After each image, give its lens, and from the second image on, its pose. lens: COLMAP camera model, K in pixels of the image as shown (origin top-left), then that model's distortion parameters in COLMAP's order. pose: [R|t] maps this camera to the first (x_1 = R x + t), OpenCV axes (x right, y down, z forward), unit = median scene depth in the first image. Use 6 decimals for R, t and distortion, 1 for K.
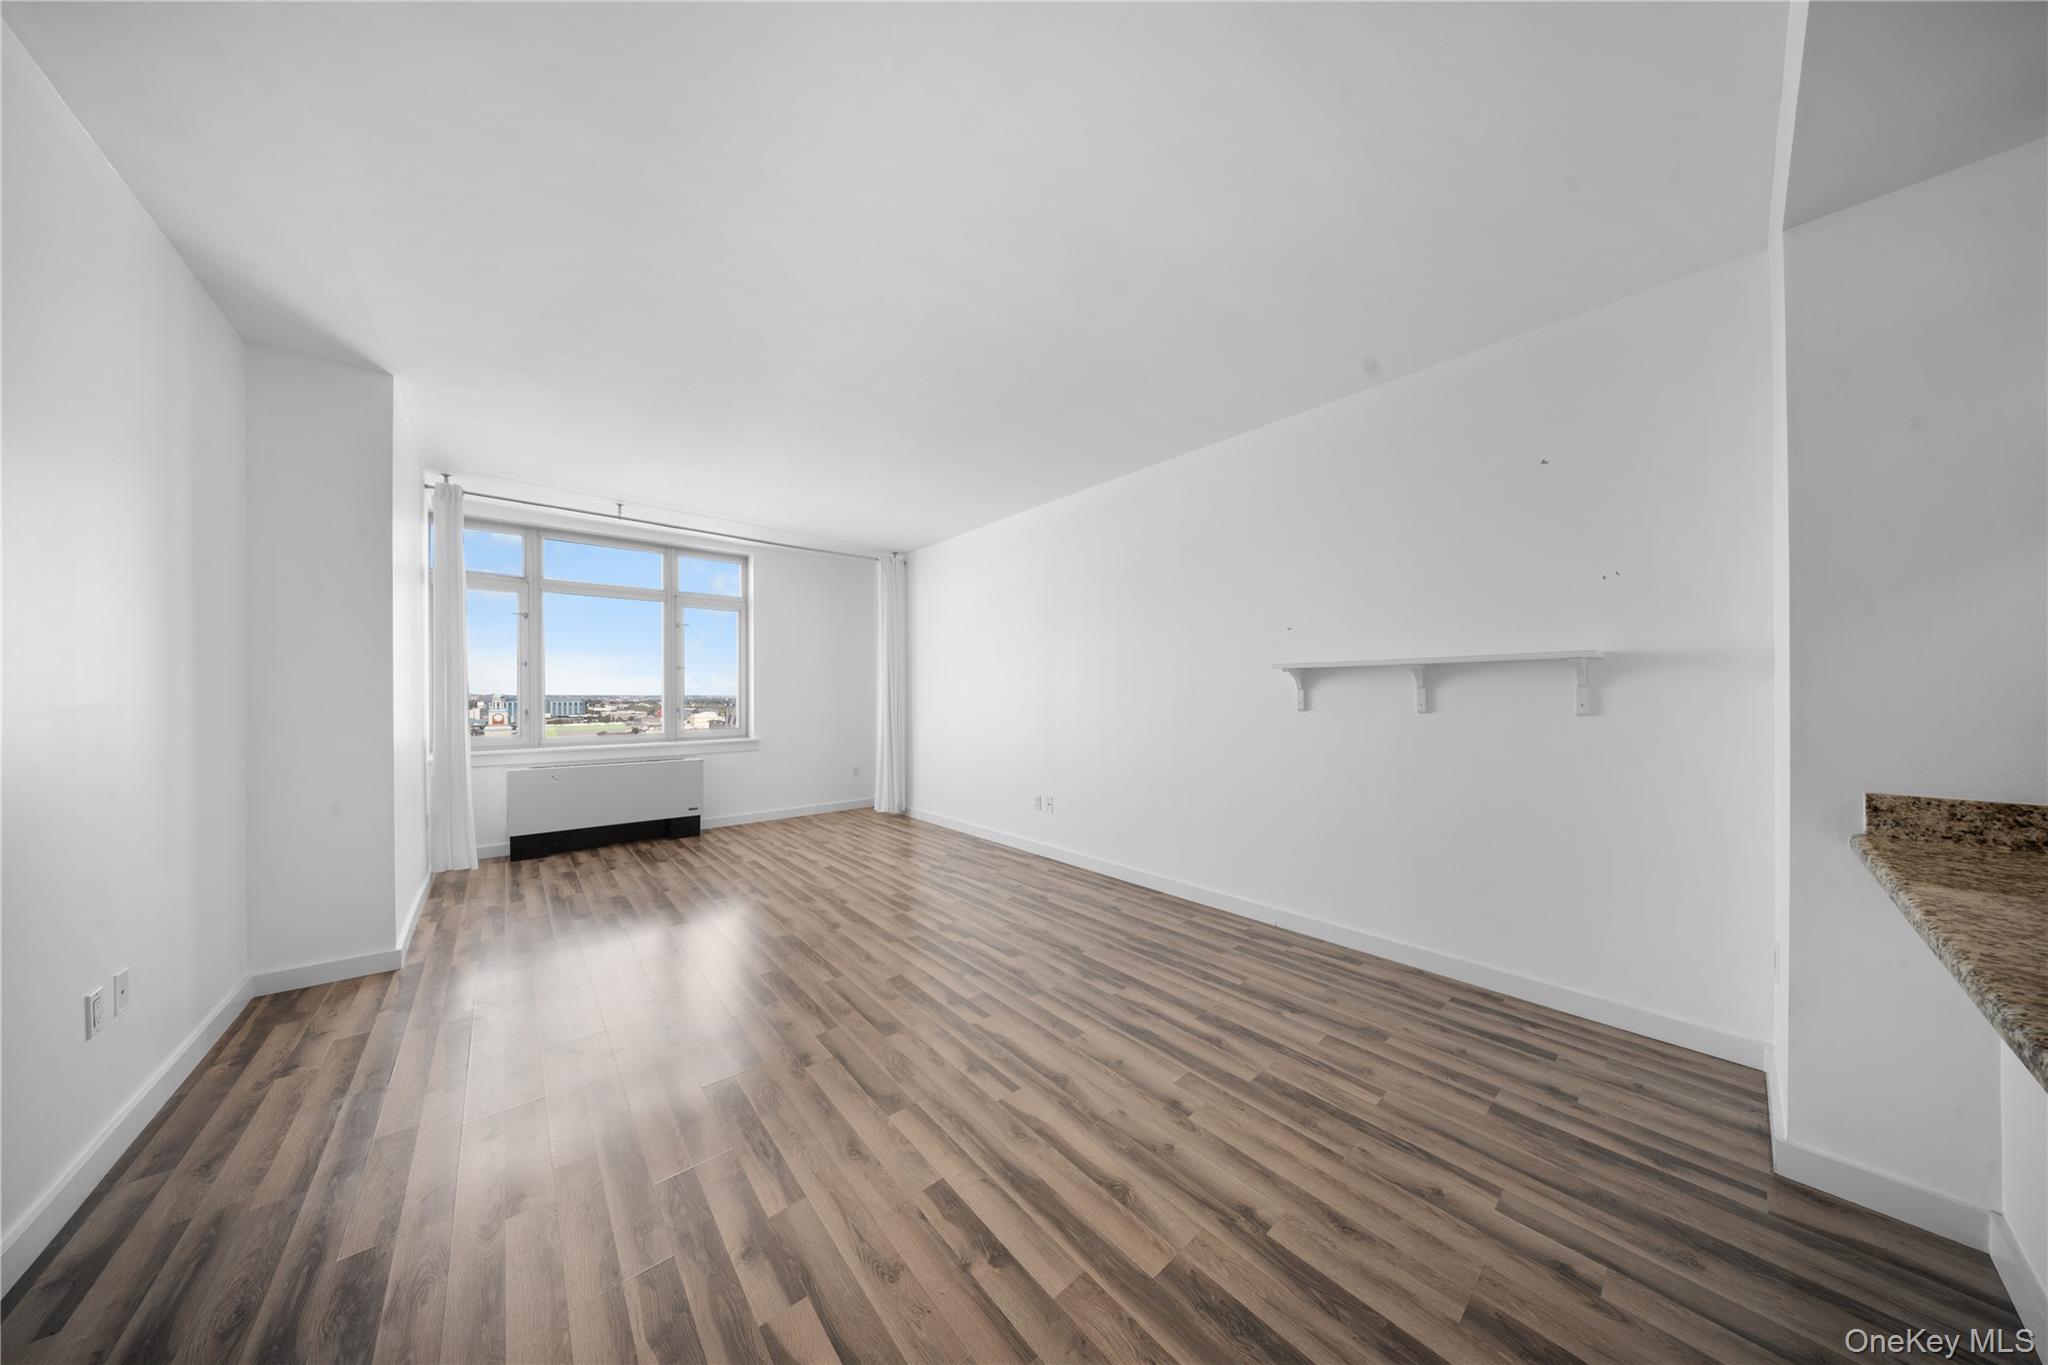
lens RADIAL K [[602.0, 0, 1031.0], [0, 602.0, 693.5], [0, 0, 1]] dist [-0.000400, -0.001330]
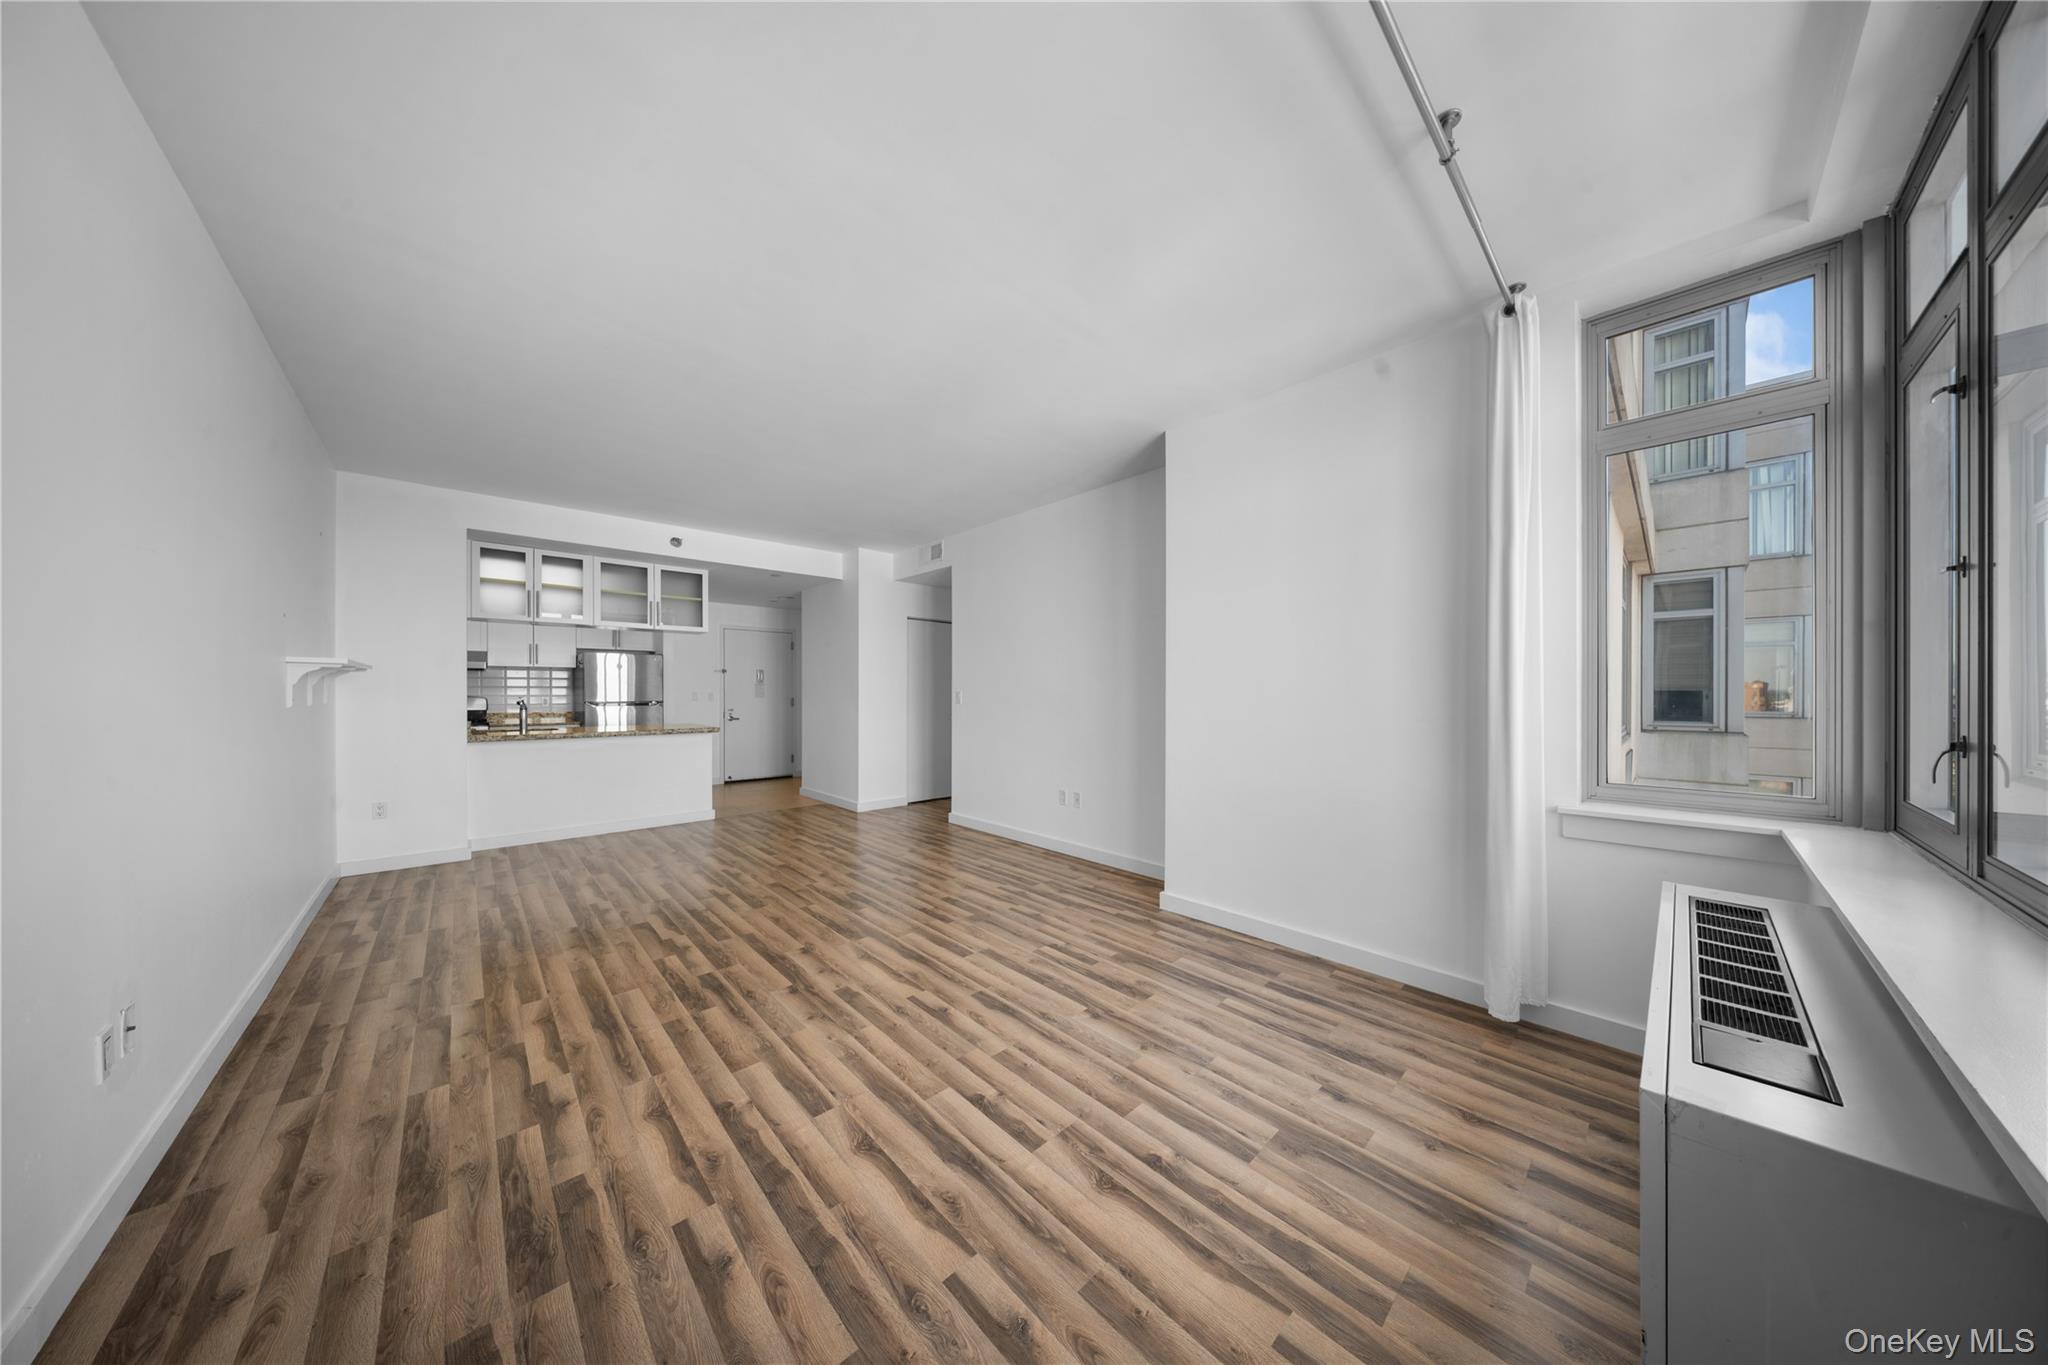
lens RADIAL K [[602.0, 0, 1013.6], [0, 602.0, 691.7], [0, 0, 1]] dist [-0.000400, -0.001330]
pose [[-0.999926, 0.001883, -0.011986, -0.533978], [0.001873, 0.999998, 0.000841, 0.008439], [0.011988, 0.000818, -0.999928, 1.623980]]
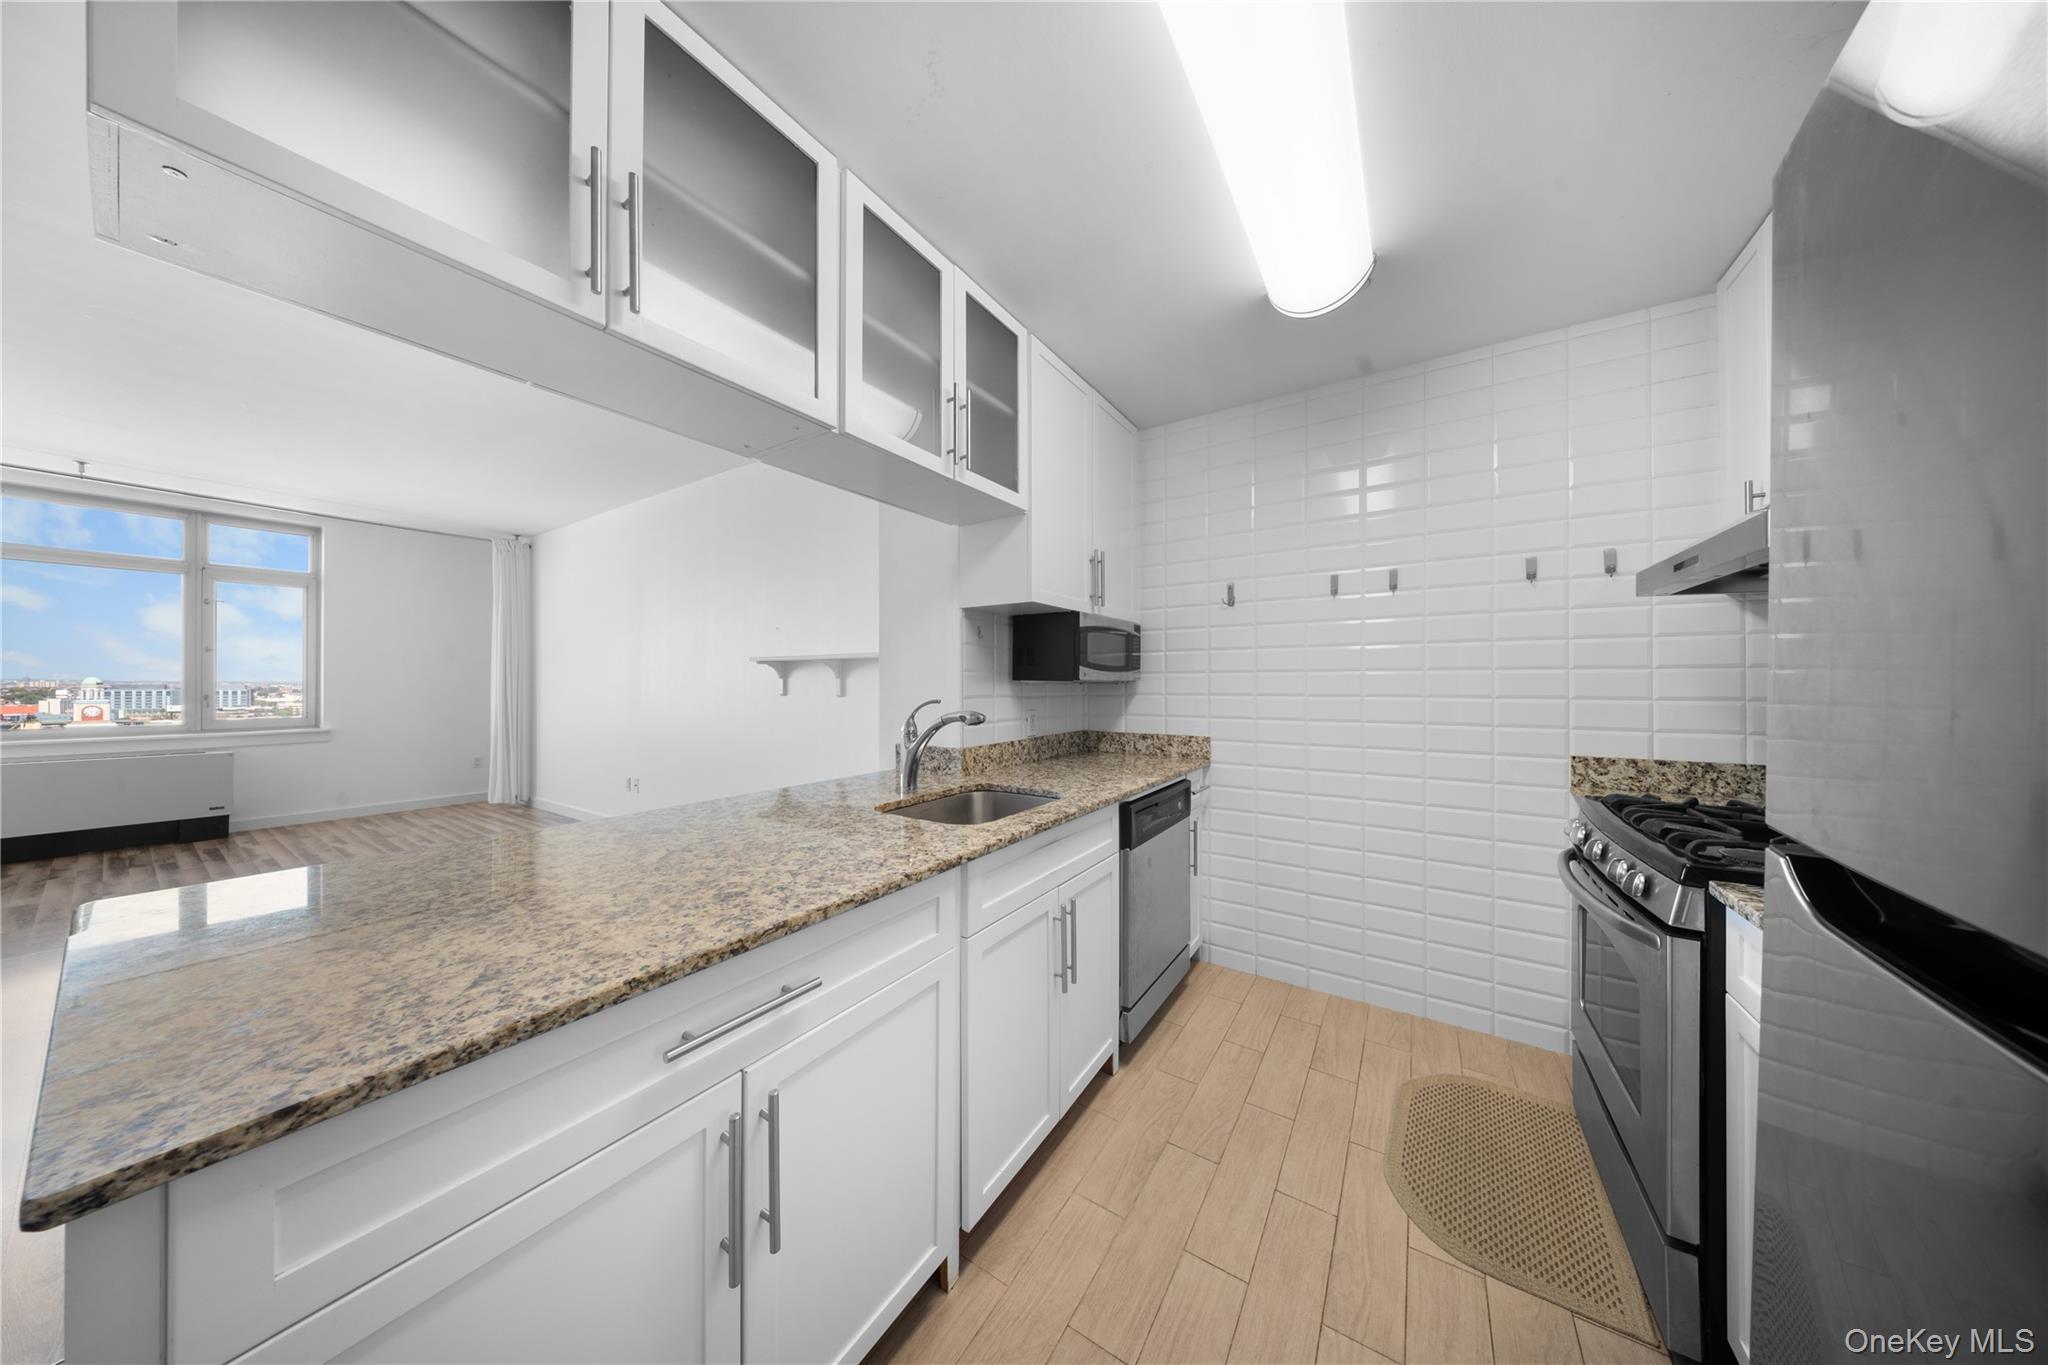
lens RADIAL K [[602.0, 0, 1030.4], [0, 602.0, 683.1], [0, 0, 1]] dist [-0.000400, -0.001330]
pose [[0.963707, 0.003421, 0.266942, 0.510547], [-0.004040, 0.999990, 0.001771, -0.000810], [-0.266933, -0.002785, 0.963711, -0.249804]]
